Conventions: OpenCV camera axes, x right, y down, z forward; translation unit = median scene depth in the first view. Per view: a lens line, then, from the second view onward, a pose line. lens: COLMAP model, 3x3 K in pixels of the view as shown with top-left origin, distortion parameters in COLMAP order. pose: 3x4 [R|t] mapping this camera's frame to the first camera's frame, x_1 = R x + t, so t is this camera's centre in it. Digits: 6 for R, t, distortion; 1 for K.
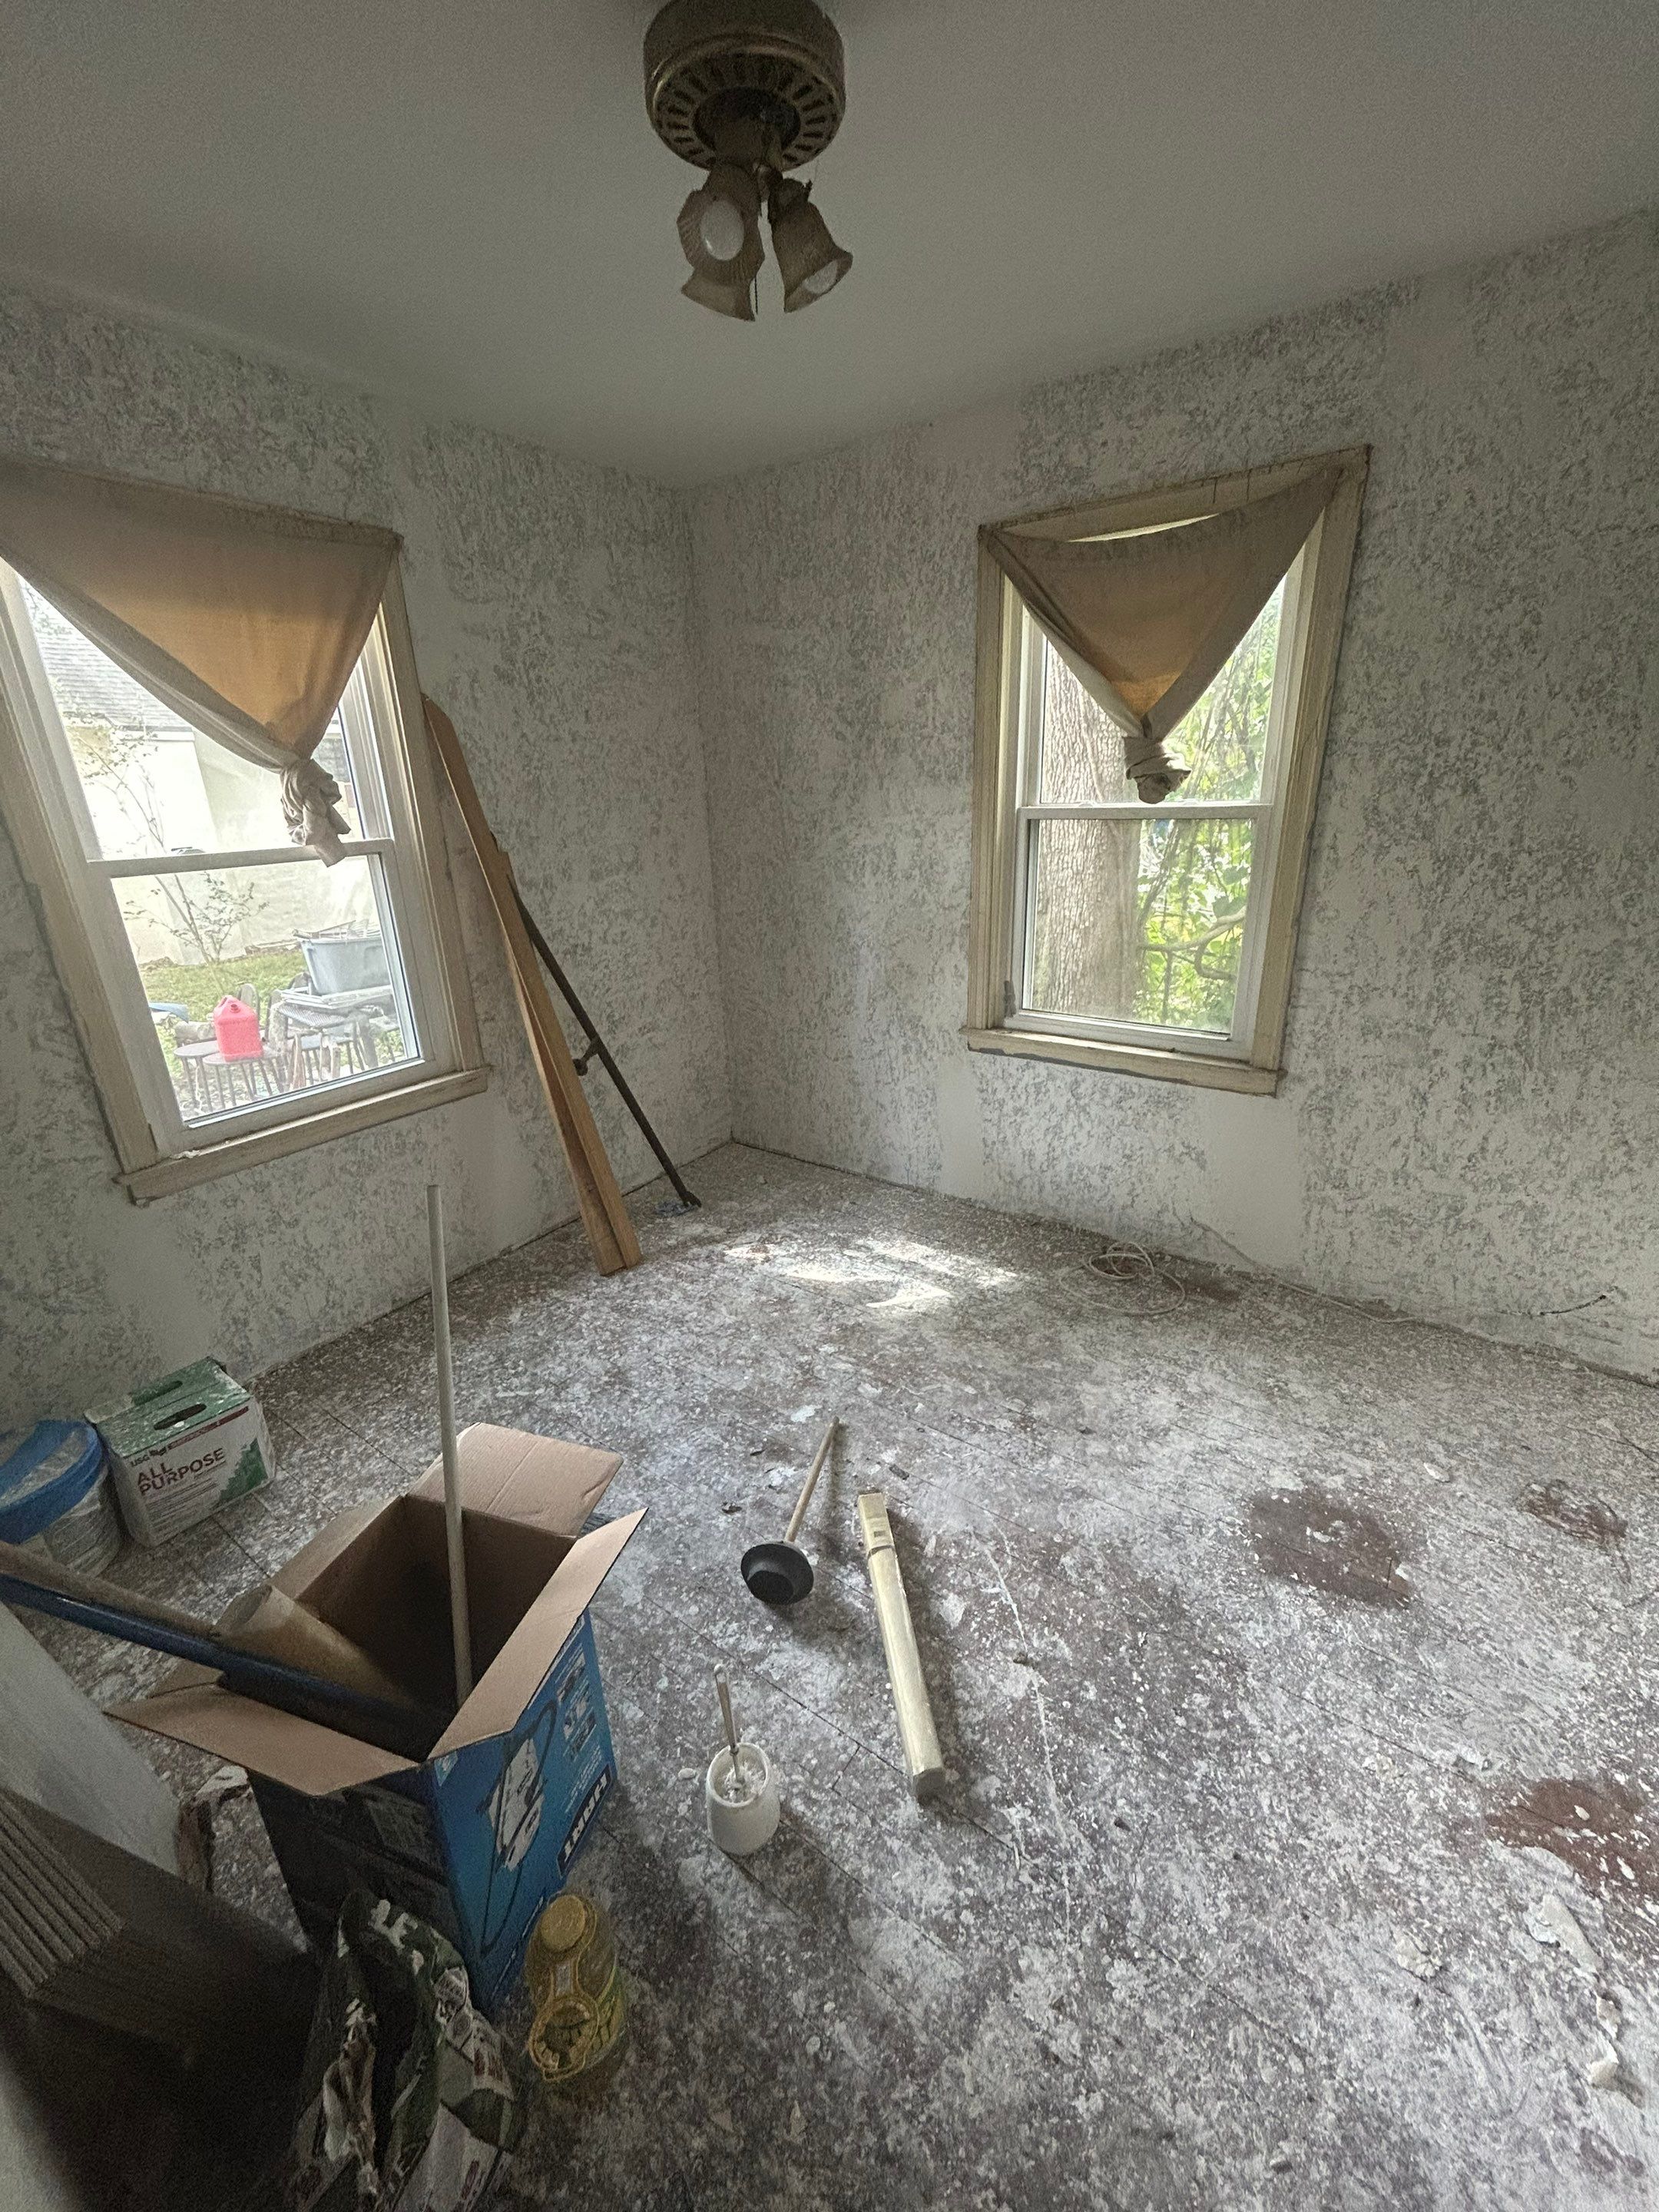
lens RADIAL K [[892.6, 0, 830.2], [0, 892.6, 1102.4], [0, 0, 1]] dist [0.002673, -0.000468]
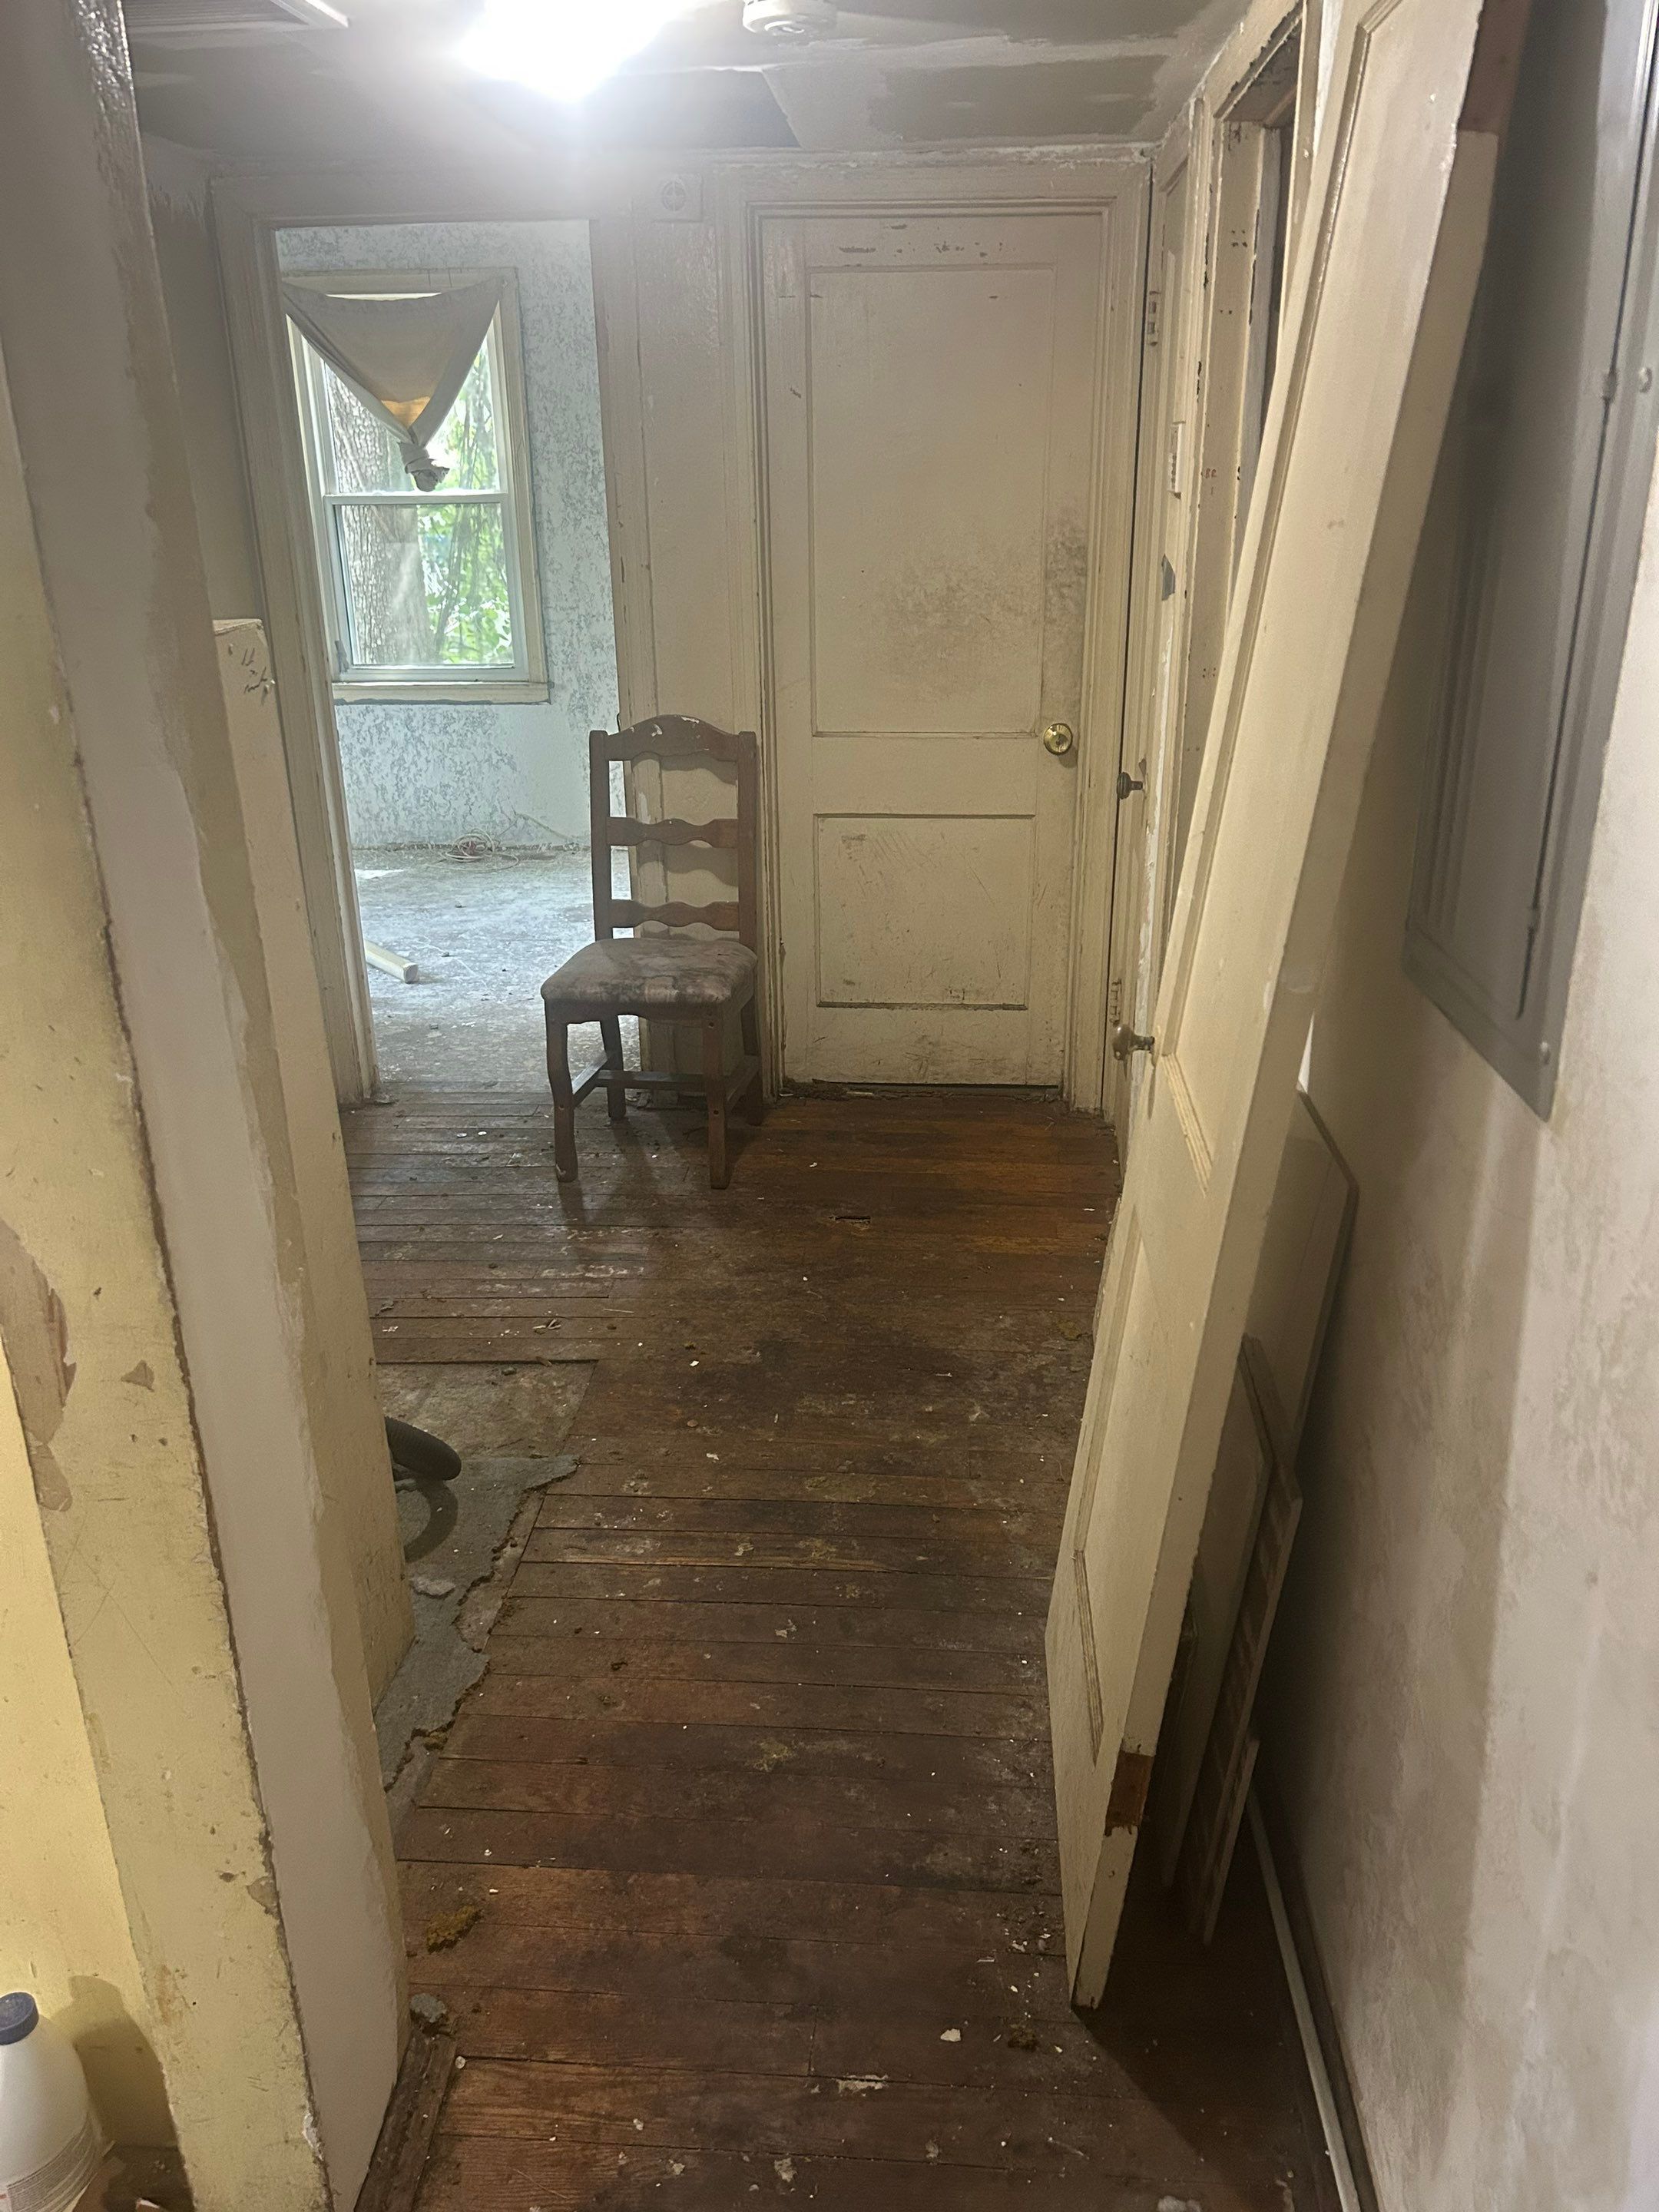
lens RADIAL K [[1646.3, 0, 829.8], [0, 1646.3, 1101.4], [0, 0, 1]] dist [0.033535, 0.000131]
pose [[0.846790, -0.172609, 0.503144, -0.671067], [0.168786, 0.984196, 0.053572, 0.668659], [-0.504439, 0.039559, 0.862541, -1.768762]]
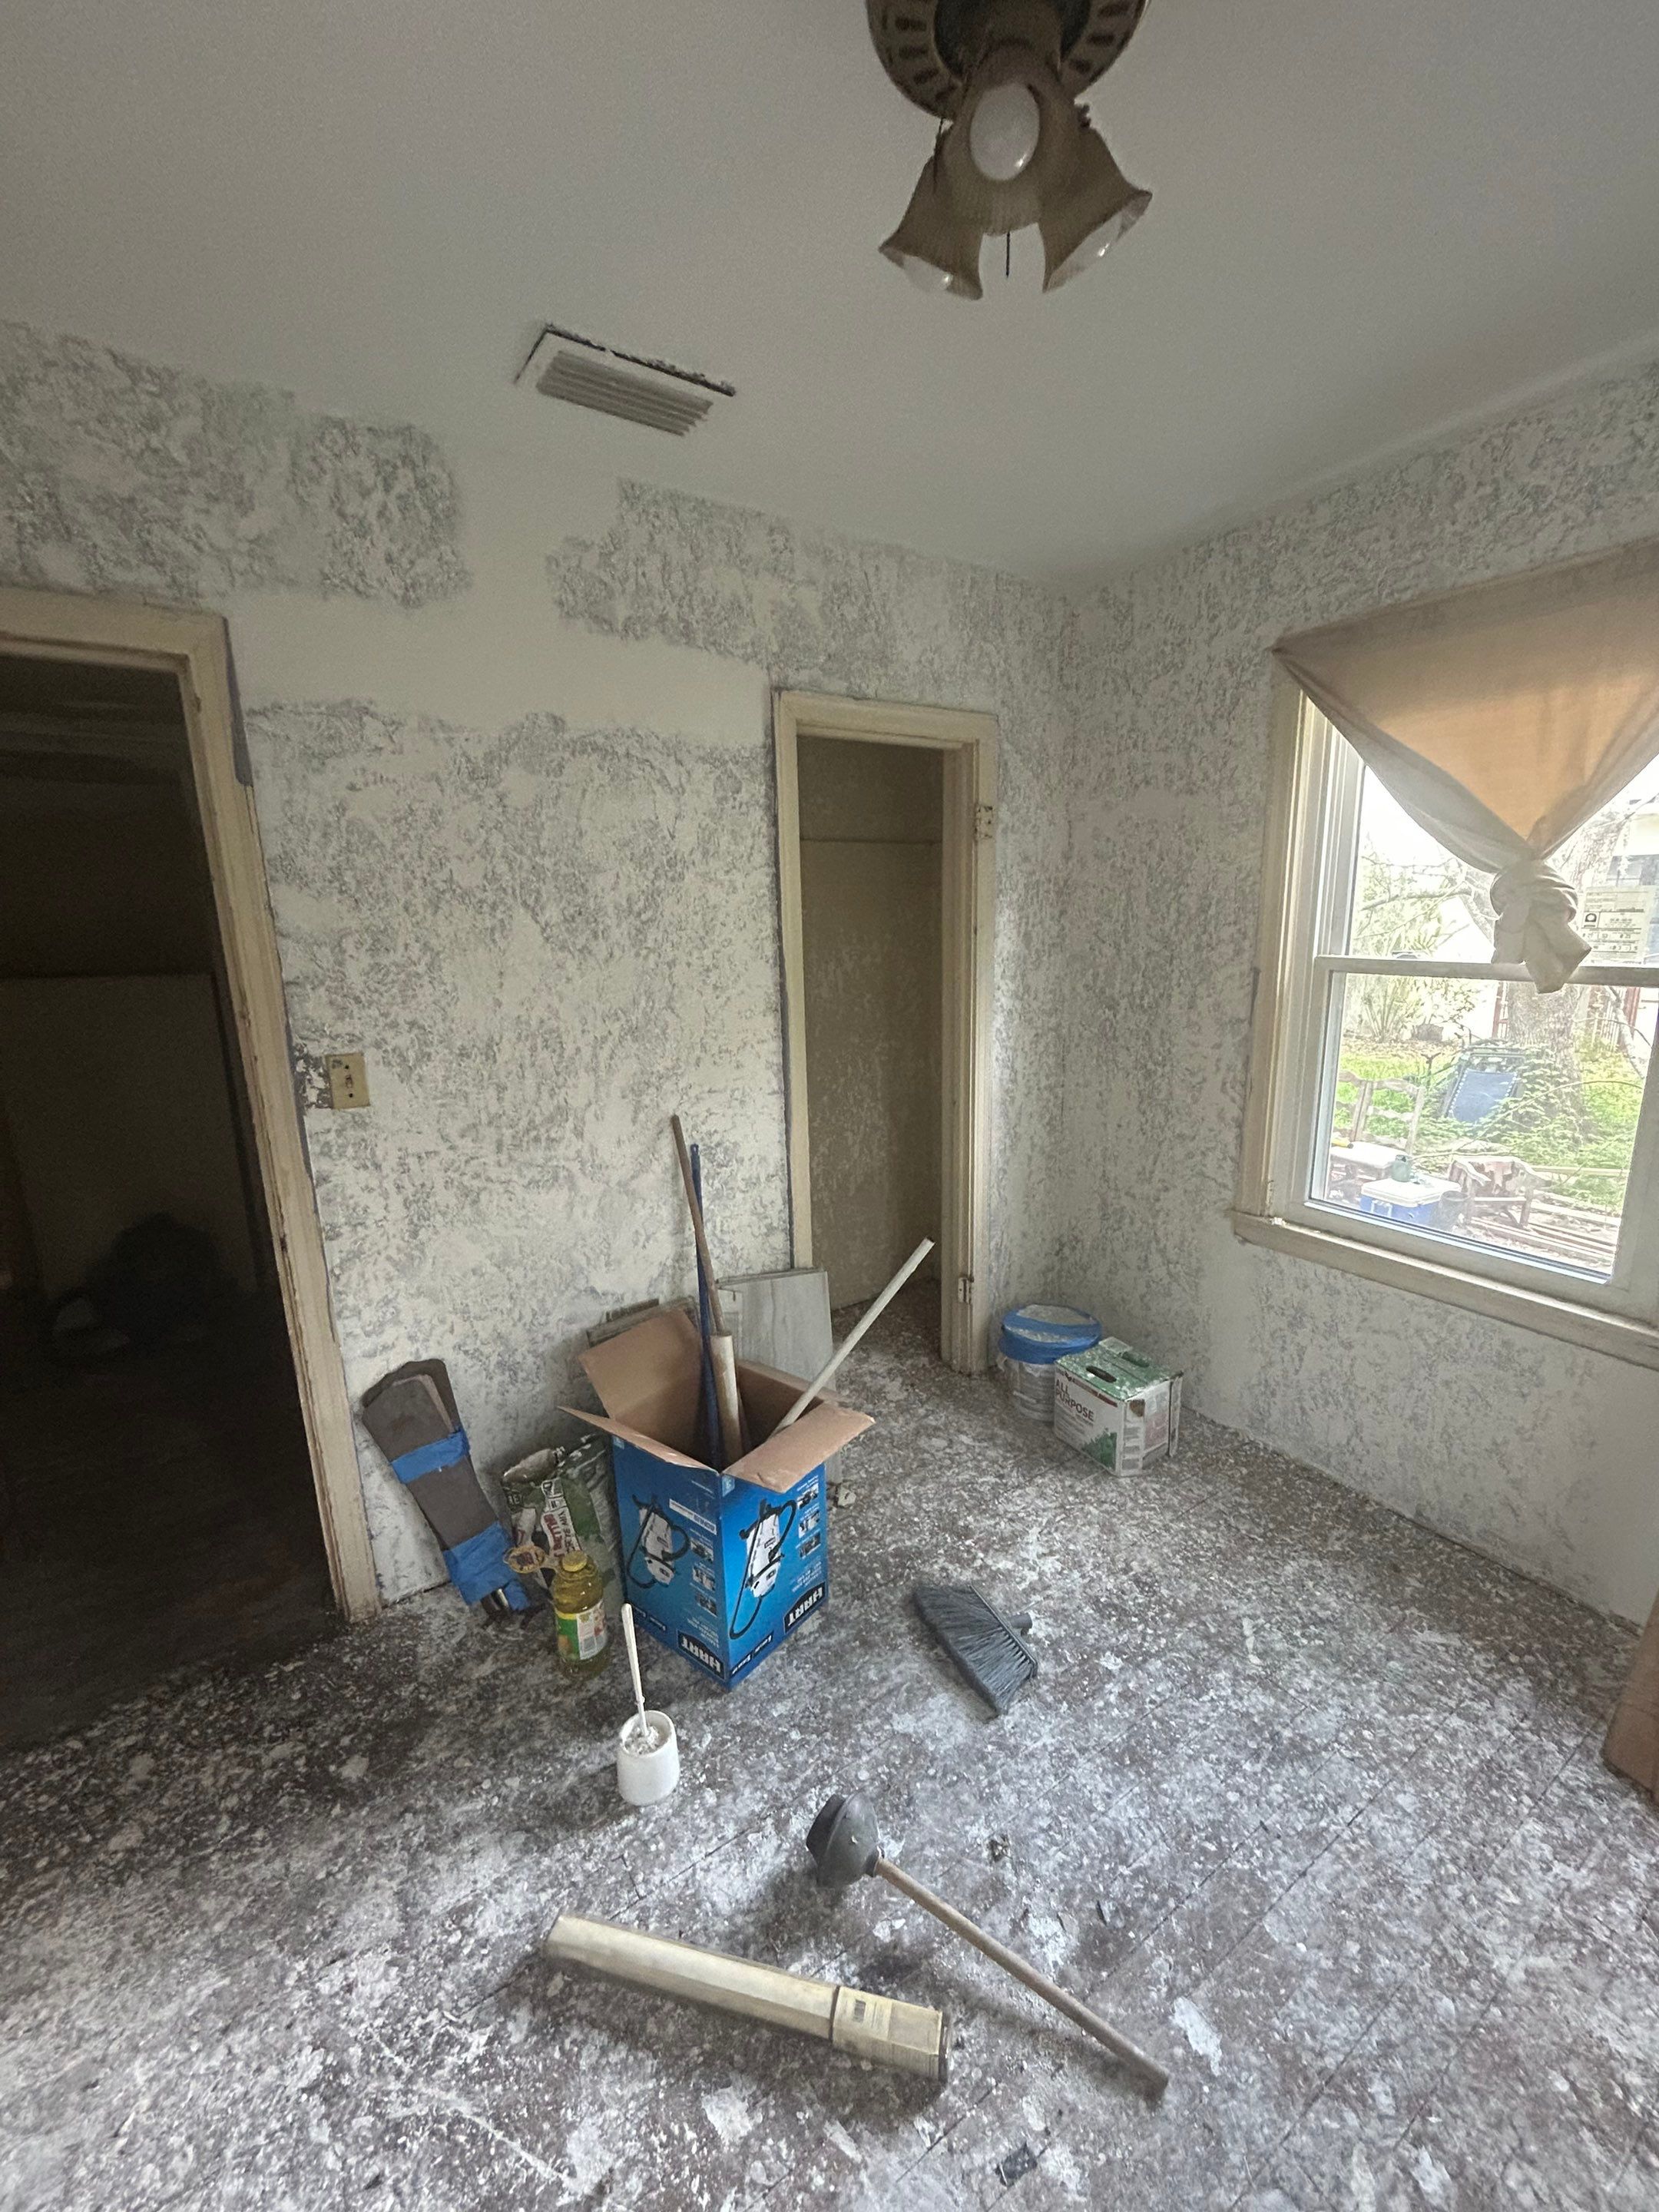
lens RADIAL K [[892.6, 0, 834.7], [0, 892.6, 1106.5], [0, 0, 1]] dist [0.002673, -0.000468]
pose [[-0.349507, 0.243431, -0.904758, 0.438232], [-0.292318, 0.889125, 0.352147, -0.305829], [0.890166, 0.387555, -0.239596, 0.766497]]
